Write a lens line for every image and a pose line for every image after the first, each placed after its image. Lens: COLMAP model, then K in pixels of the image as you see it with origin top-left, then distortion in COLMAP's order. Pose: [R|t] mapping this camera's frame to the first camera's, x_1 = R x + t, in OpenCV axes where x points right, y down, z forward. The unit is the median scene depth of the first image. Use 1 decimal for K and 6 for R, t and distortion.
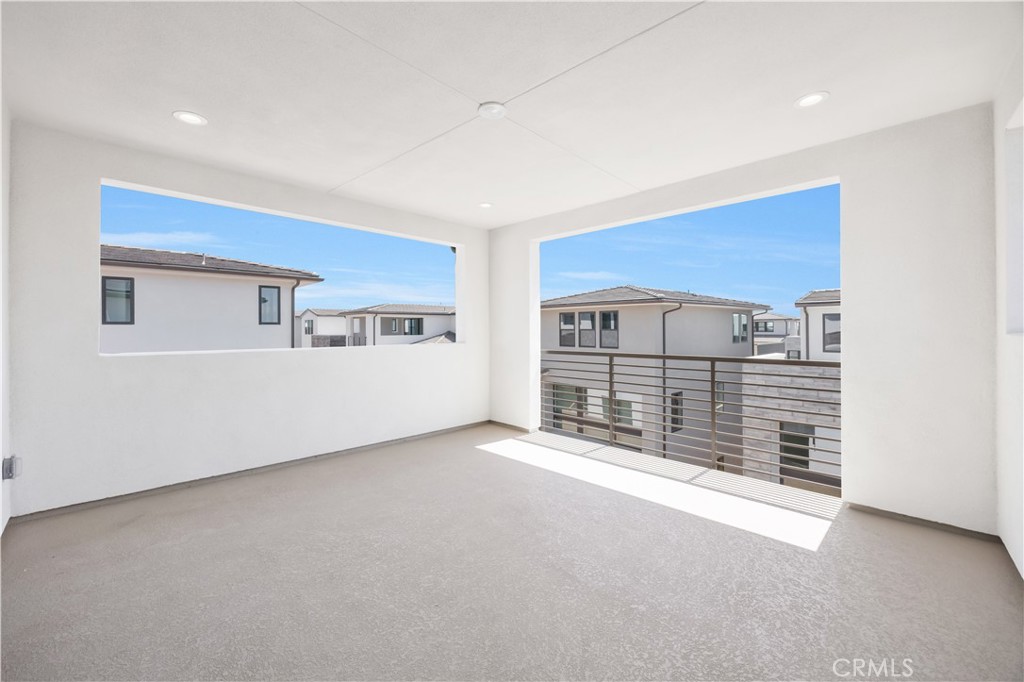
lens RADIAL K [[400.3, 0, 511.4], [0, 400.3, 328.5], [0, 0, 1]] dist [0.002801, -0.000030]
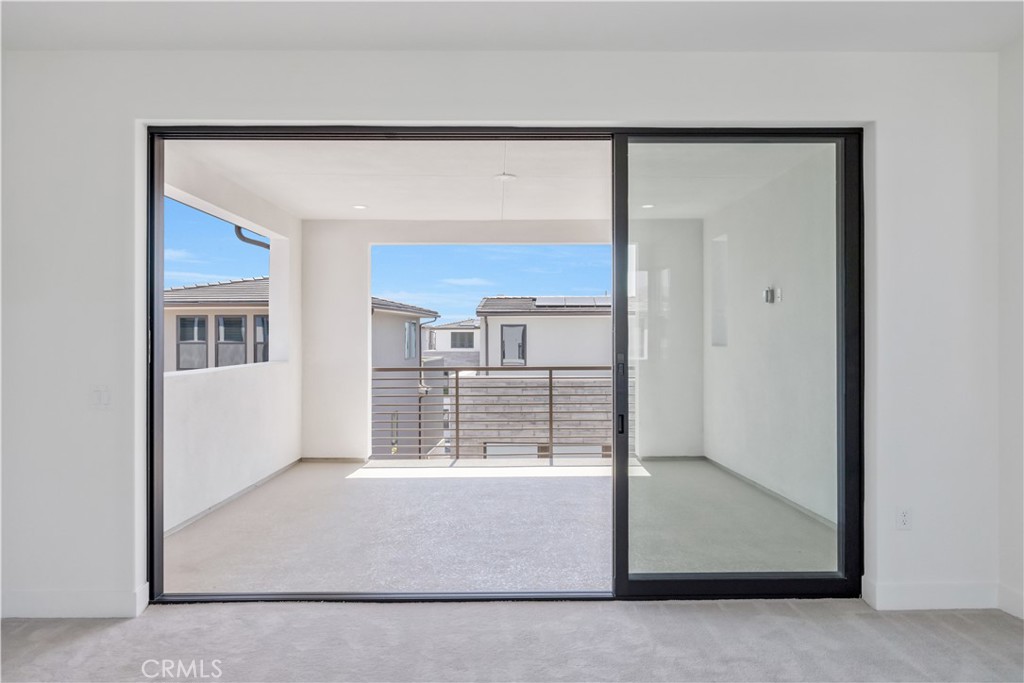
lens RADIAL K [[700.6, 0, 512.0], [0, 700.6, 340.2], [0, 0, 1]] dist [-0.000684, -0.000154]
pose [[0.703052, -0.001238, 0.711138, -0.381950], [0.000382, 0.999999, 0.001363, -0.003935], [-0.711139, -0.000687, 0.703051, -0.141754]]
